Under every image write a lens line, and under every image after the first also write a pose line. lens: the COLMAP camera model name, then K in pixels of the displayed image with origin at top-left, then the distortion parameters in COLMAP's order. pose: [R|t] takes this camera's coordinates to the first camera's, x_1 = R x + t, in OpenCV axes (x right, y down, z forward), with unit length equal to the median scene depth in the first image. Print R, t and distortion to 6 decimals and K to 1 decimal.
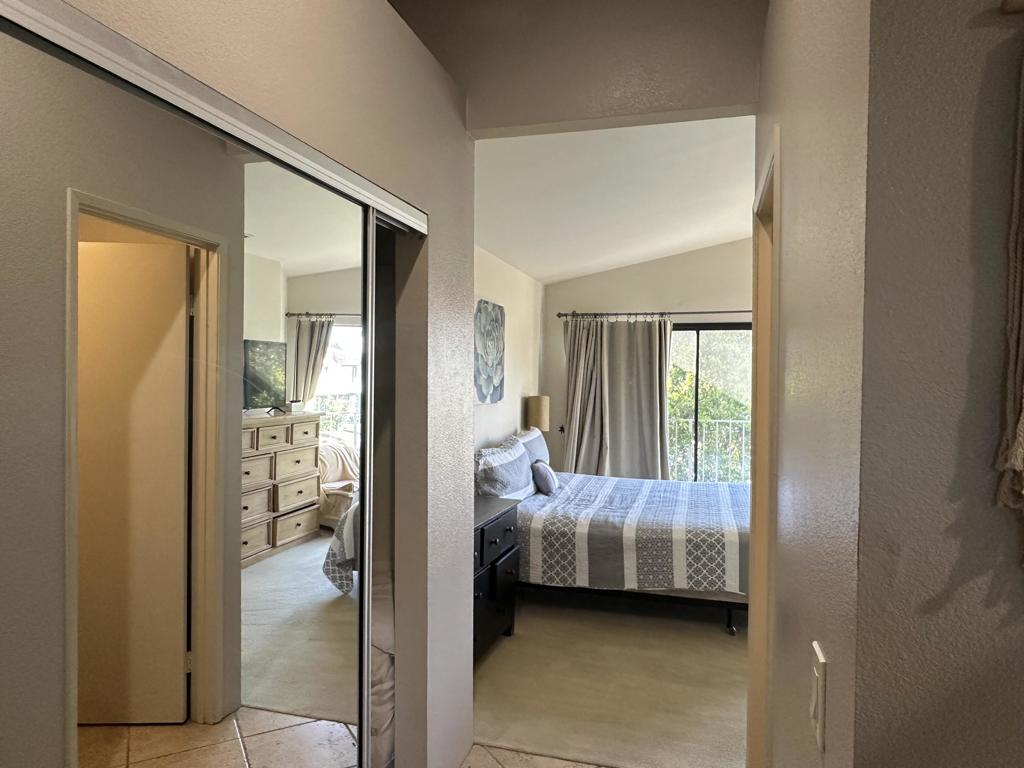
lens RADIAL K [[675.1, 0, 509.0], [0, 675.1, 391.1], [0, 0, 1]] dist [-0.003264, -0.002388]
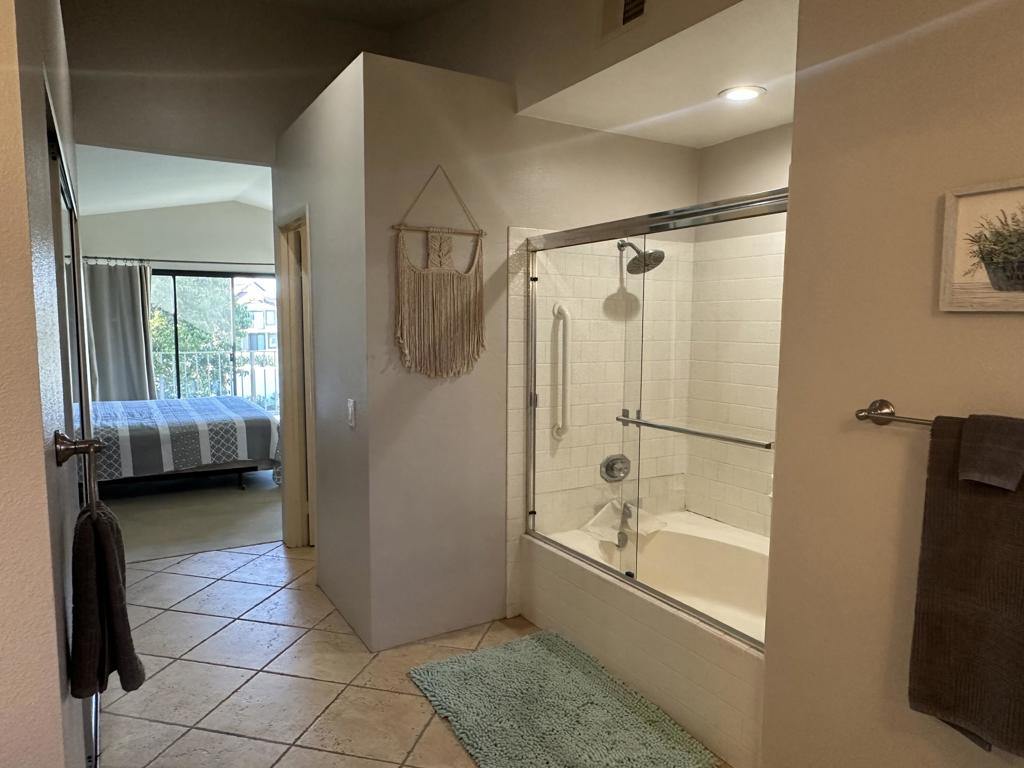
lens RADIAL K [[675.1, 0, 509.0], [0, 675.1, 391.1], [0, 0, 1]] dist [-0.003264, -0.002388]
pose [[0.681264, -0.081907, 0.727441, -0.319284], [0.014900, 0.995066, 0.098086, 0.008131], [-0.731886, -0.055983, 0.679124, -0.407848]]
